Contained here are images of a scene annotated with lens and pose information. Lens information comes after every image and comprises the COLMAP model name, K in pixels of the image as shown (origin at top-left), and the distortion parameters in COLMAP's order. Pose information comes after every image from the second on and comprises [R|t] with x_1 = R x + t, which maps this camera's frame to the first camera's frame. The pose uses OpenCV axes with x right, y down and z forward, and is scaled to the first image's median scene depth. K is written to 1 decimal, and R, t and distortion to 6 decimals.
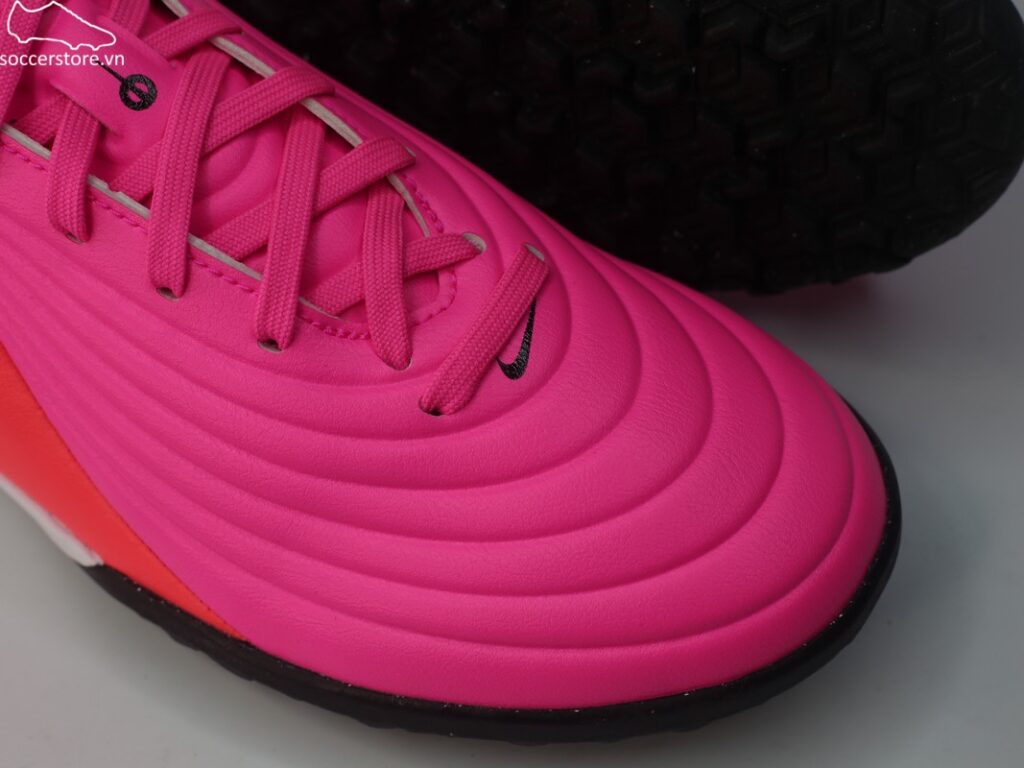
lens RADIAL K [[1988.5, 0, 514.7], [0, 1988.5, 386.0], [0, 0, 1]] dist [-0.176546, 0.000000]
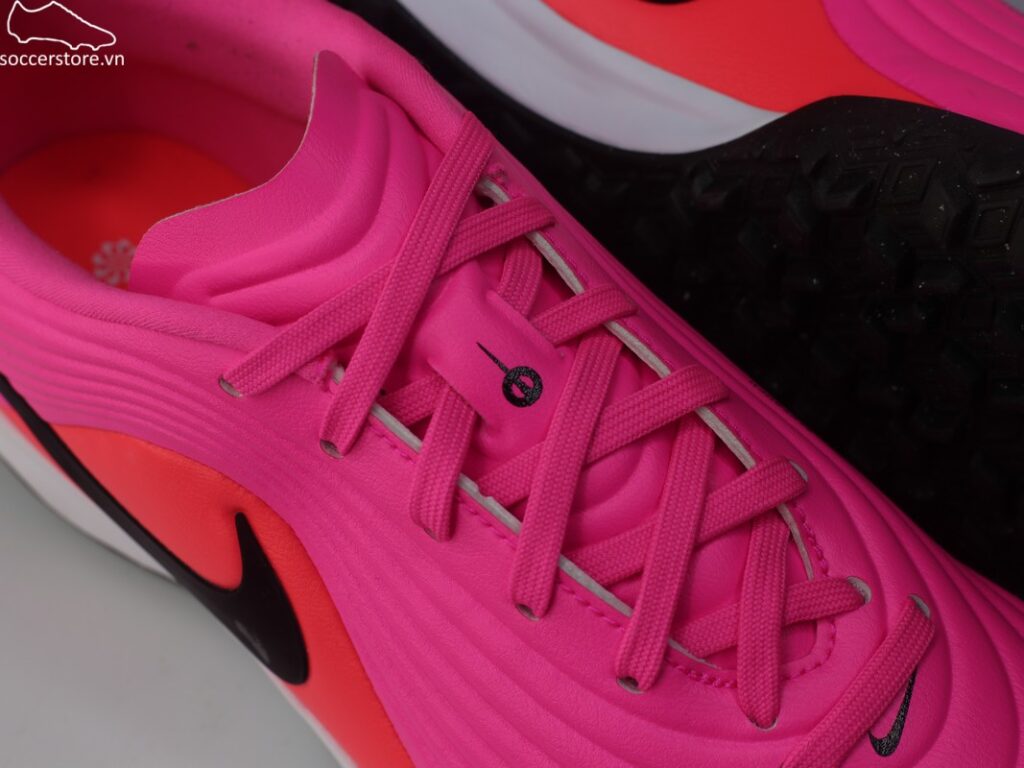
lens RADIAL K [[1988.5, 0, 503.9], [0, 1988.5, 377.5], [0, 0, 1]] dist [-0.176546, 0.000000]
pose [[0.984260, 0.143851, -0.102664, -0.104866], [-0.136133, 0.987566, 0.078625, -0.223248], [0.112698, -0.063411, 0.991604, 0.082902]]
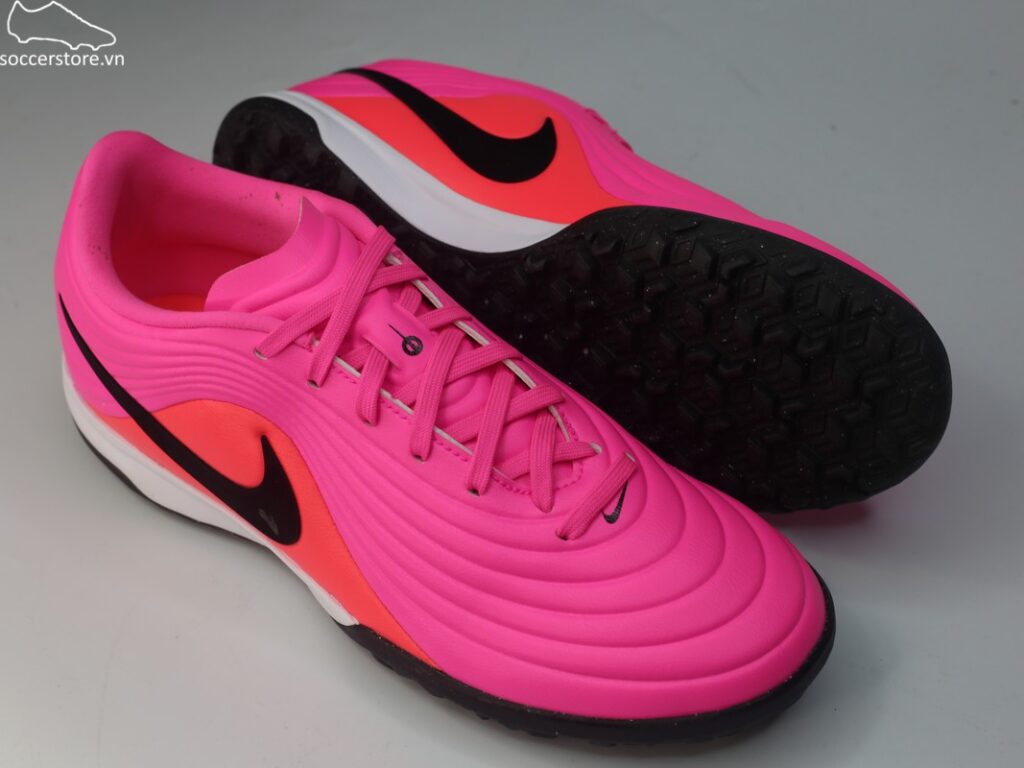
lens RADIAL K [[1988.5, 0, 514.8], [0, 1988.5, 387.6], [0, 0, 1]] dist [-0.176546, 0.000000]
pose [[0.993304, 0.075897, -0.087100, 0.058278], [-0.091371, 0.977473, -0.190257, 0.217207], [0.070698, 0.196941, 0.977863, -0.727823]]
